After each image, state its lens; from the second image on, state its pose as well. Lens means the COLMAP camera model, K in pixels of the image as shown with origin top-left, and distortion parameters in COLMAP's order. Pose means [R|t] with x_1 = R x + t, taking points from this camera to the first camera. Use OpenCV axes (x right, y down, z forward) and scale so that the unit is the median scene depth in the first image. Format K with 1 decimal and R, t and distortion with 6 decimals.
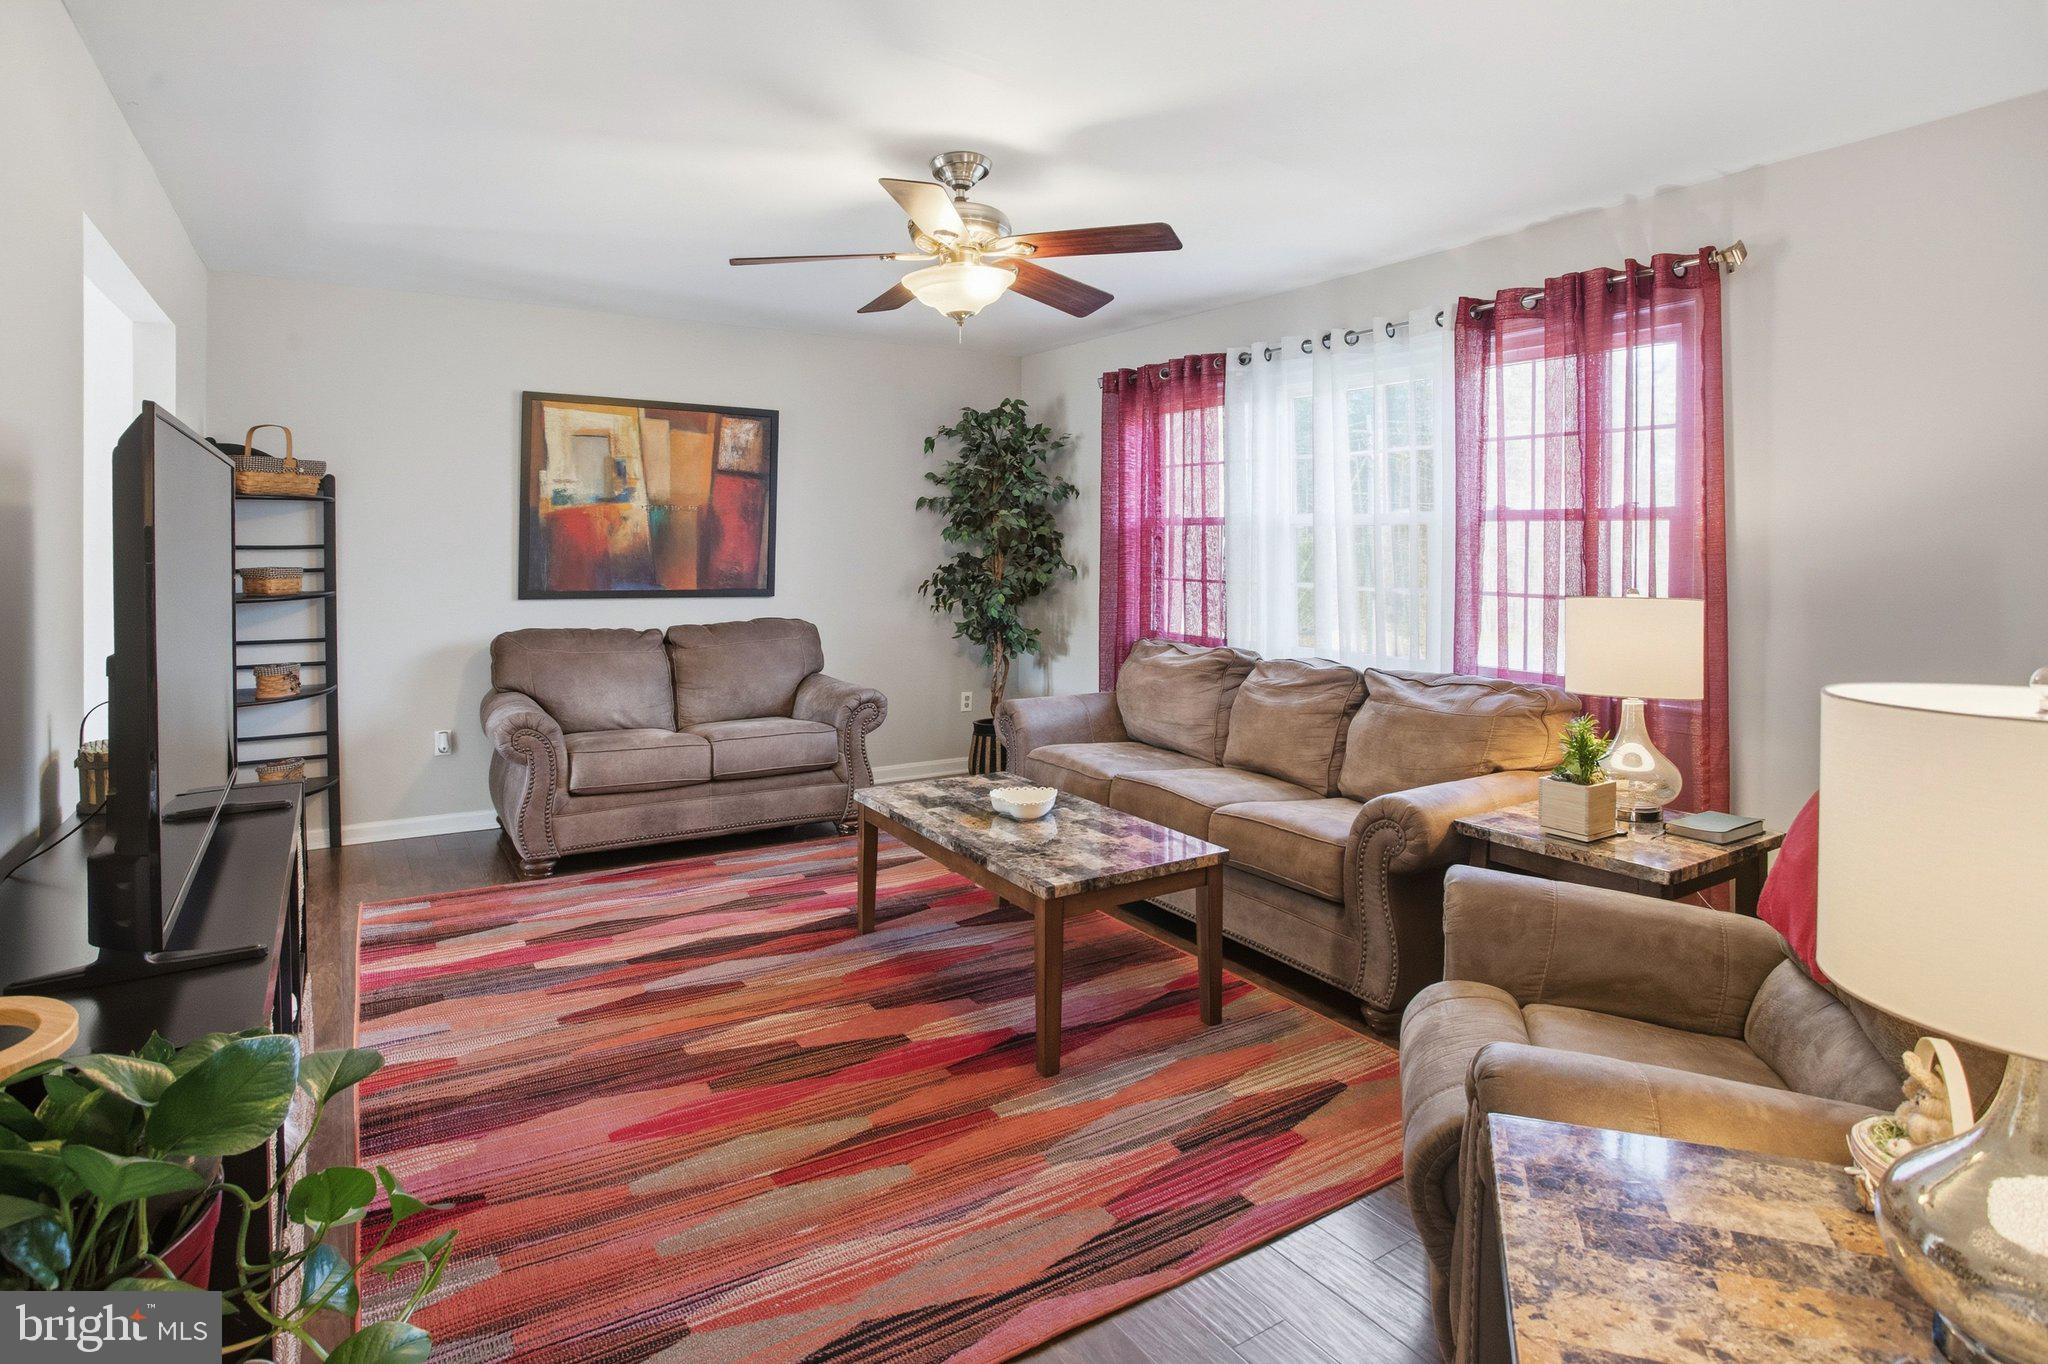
lens RADIAL K [[1082.1, 0, 1022.4], [0, 1082.1, 549.7], [0, 0, 1]] dist [-0.053931, 0.000827]
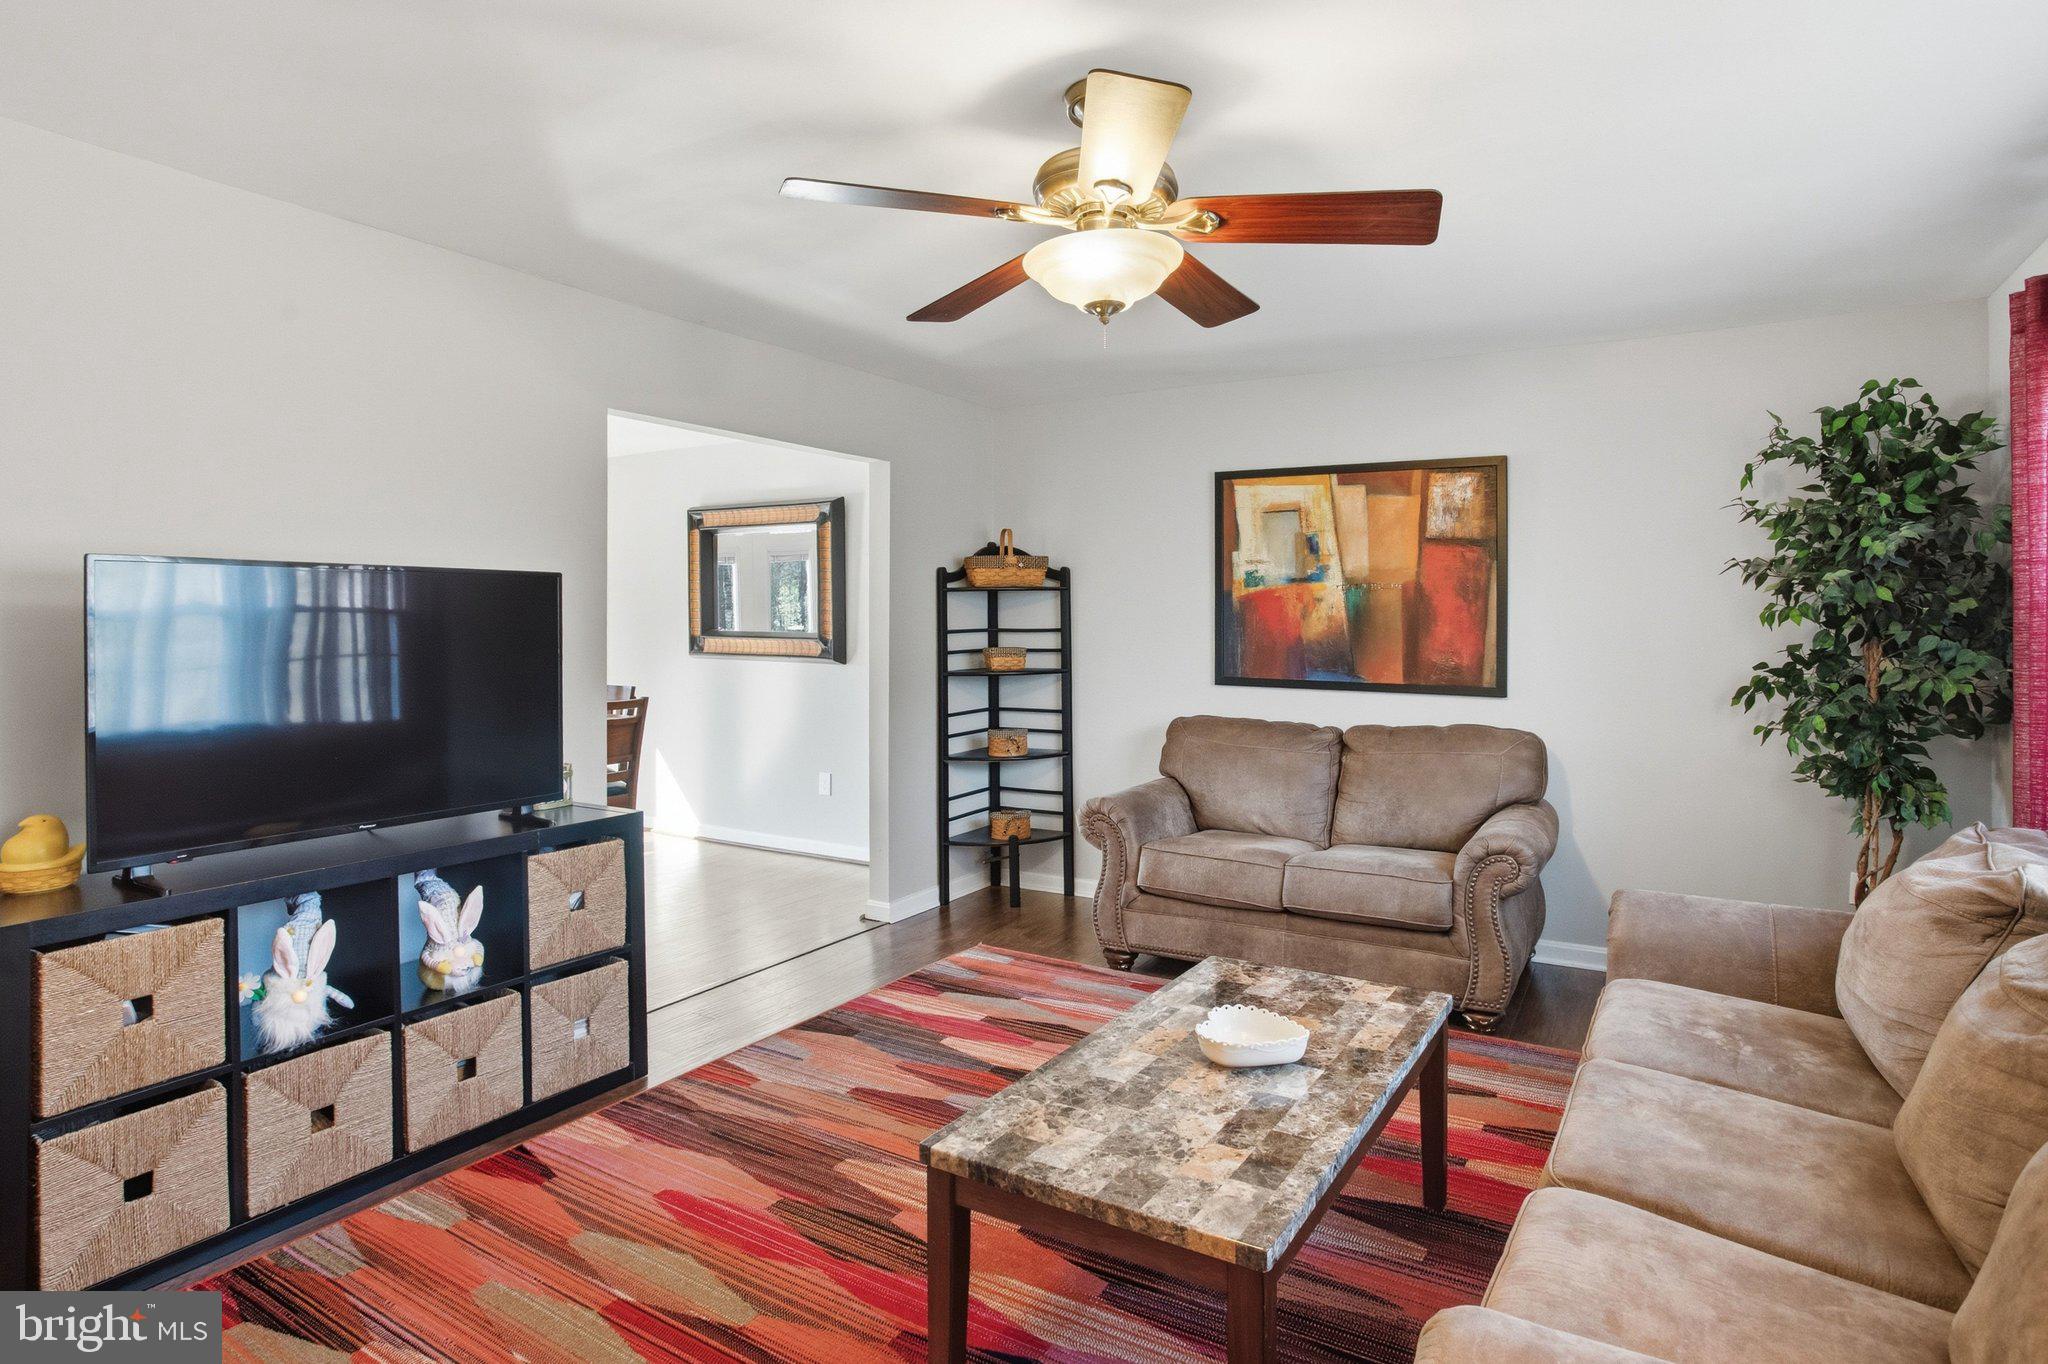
lens RADIAL K [[1102.7, 0, 1024.5], [0, 1102.7, 596.5], [0, 0, 1]] dist [-0.075147, 0.055727]
pose [[0.438815, -0.018977, -0.898377, 0.353162], [-0.007121, 0.999672, -0.024595, -0.008202], [0.898549, 0.017190, 0.438536, 0.394240]]
